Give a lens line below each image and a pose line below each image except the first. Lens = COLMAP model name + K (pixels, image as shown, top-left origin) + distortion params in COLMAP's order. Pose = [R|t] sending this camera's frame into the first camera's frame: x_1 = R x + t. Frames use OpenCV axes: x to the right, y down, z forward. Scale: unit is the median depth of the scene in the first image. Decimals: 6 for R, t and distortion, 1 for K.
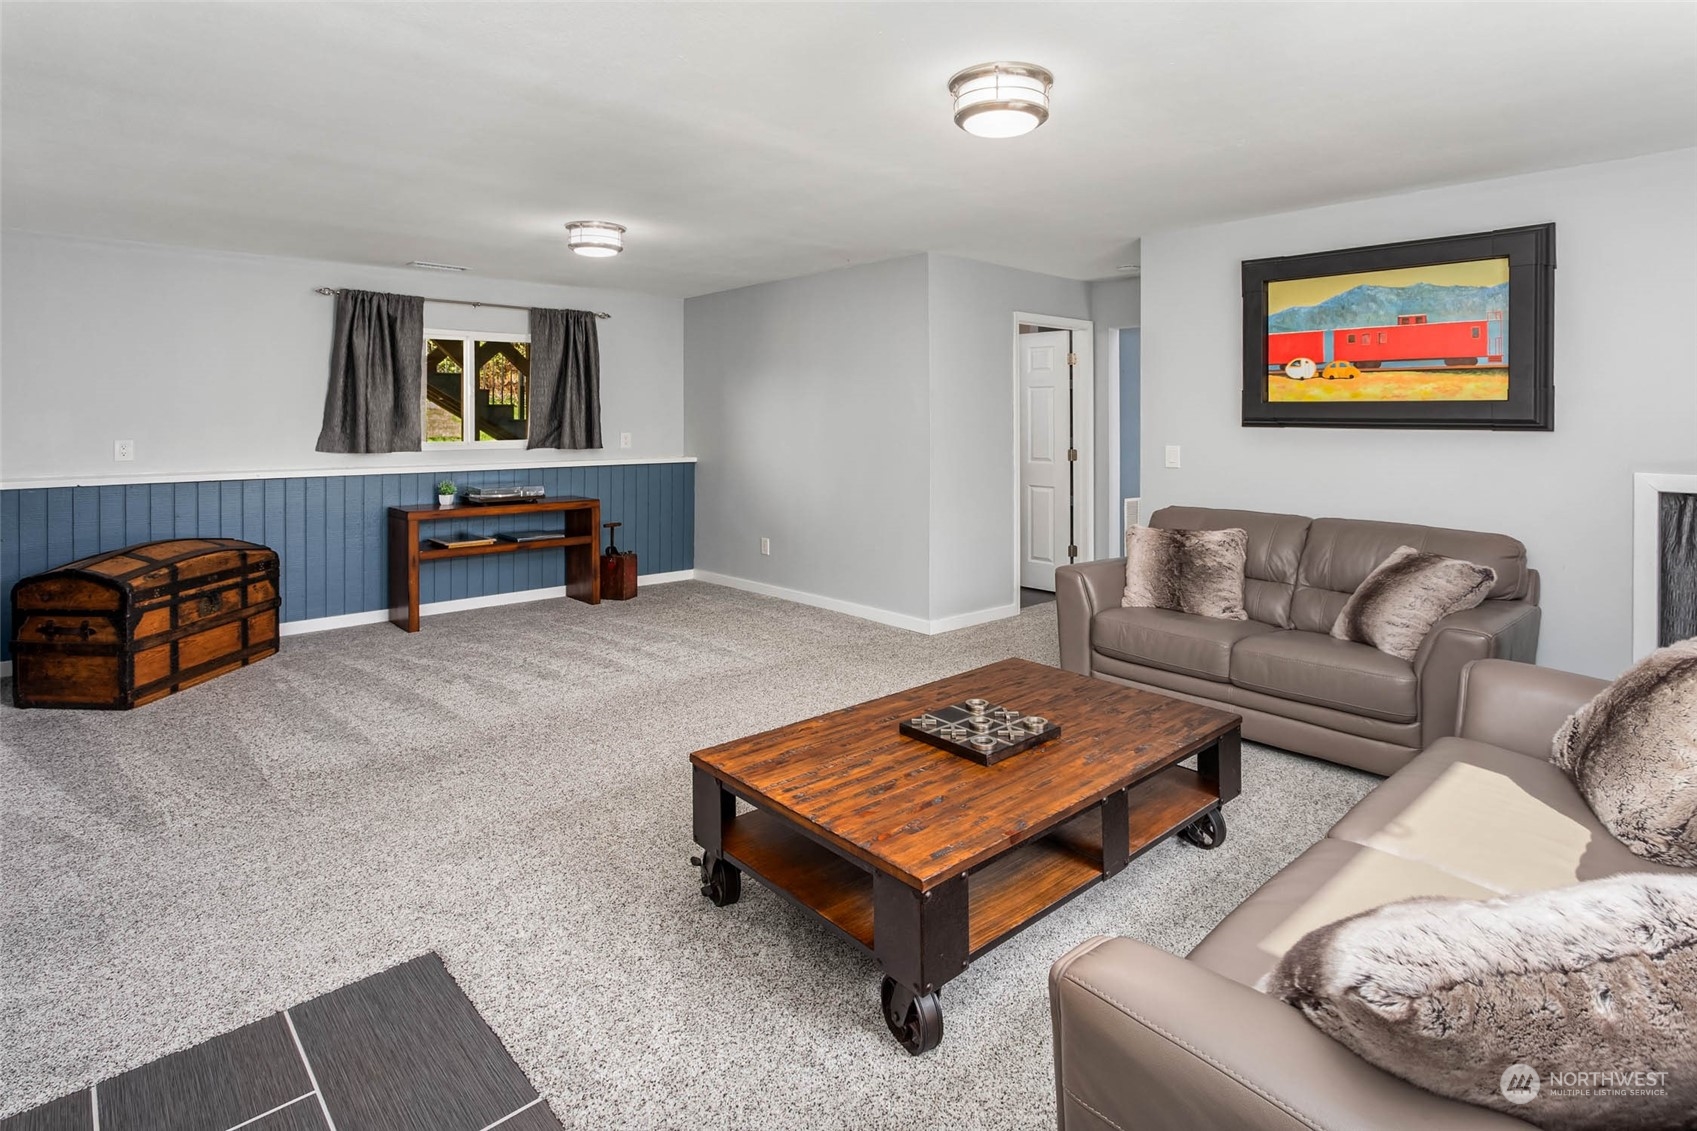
lens RADIAL K [[872.7, 0, 848.5], [0, 872.7, 565.5], [0, 0, 1]] dist [0.000299, 0.000294]
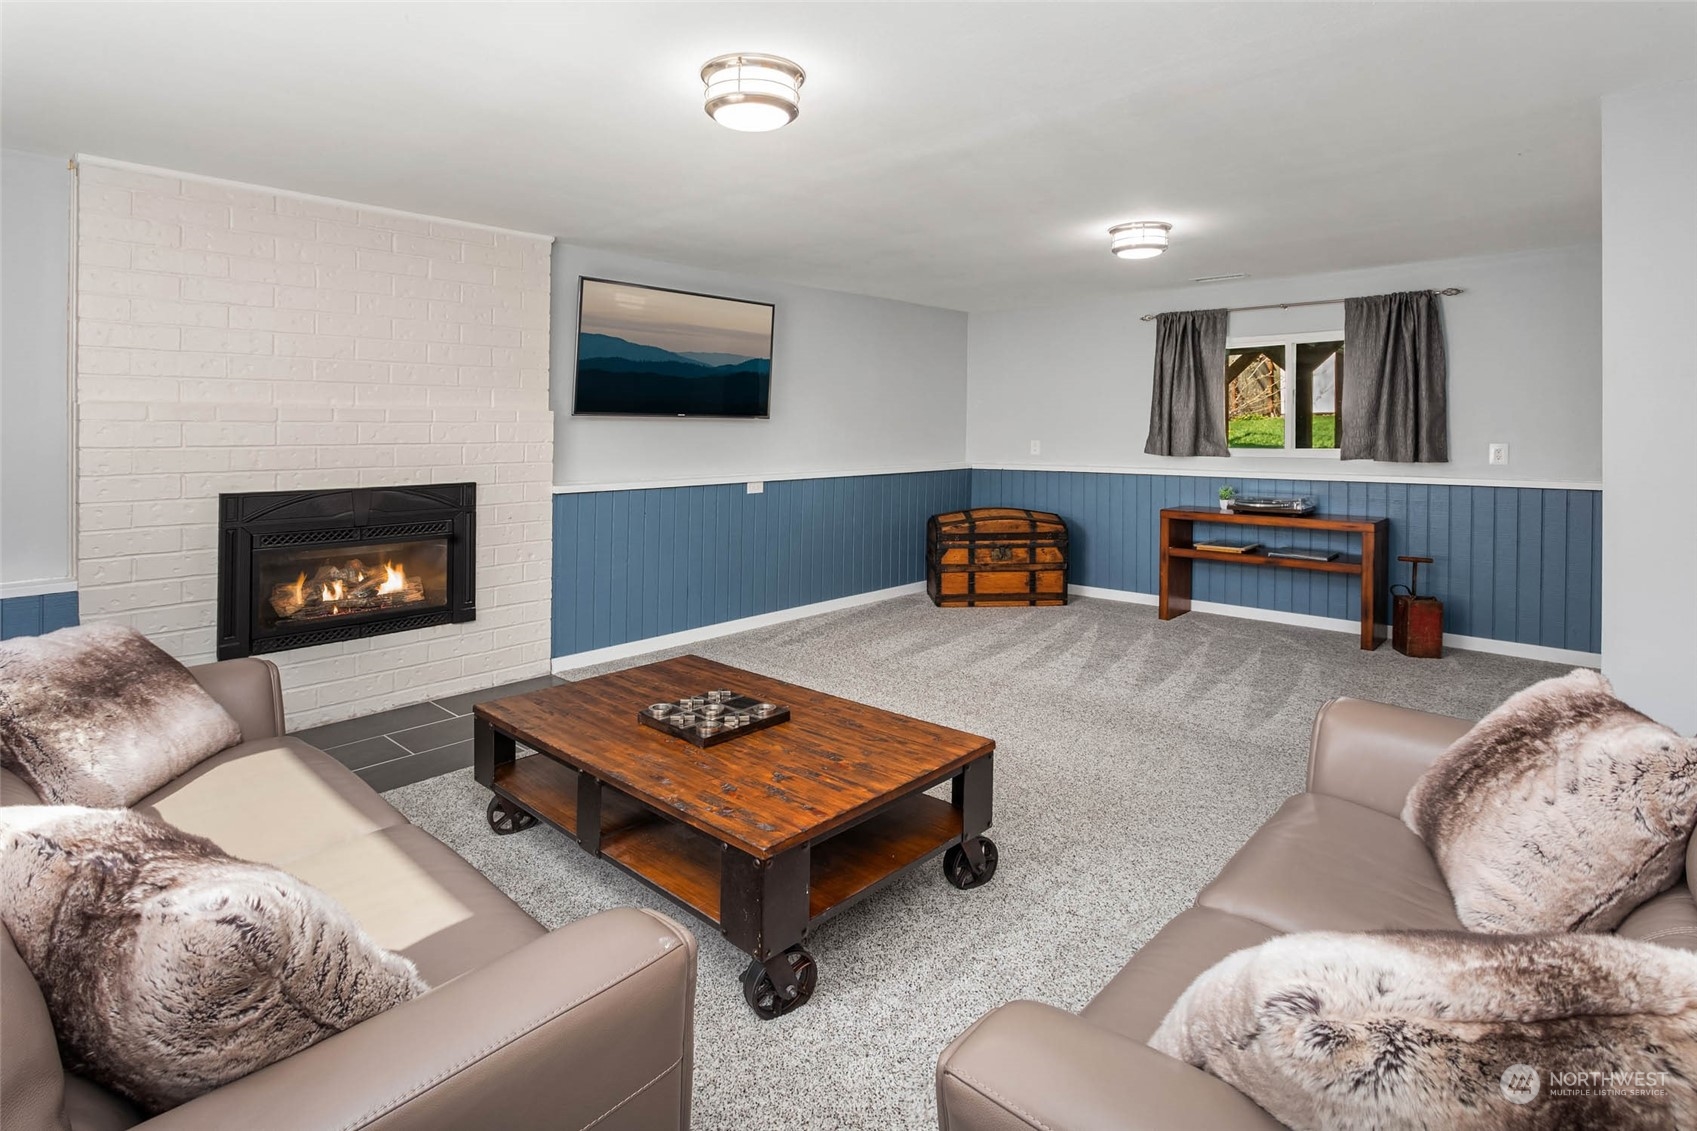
lens RADIAL K [[887.4, 0, 848.5], [0, 887.4, 565.5], [0, 0, 1]] dist [0.002038, 0.000026]
pose [[0.069372, 0.155923, -0.985330, 0.569778], [-0.162767, 0.976243, 0.143026, -0.086509], [0.984223, 0.150457, 0.093103, 0.502082]]
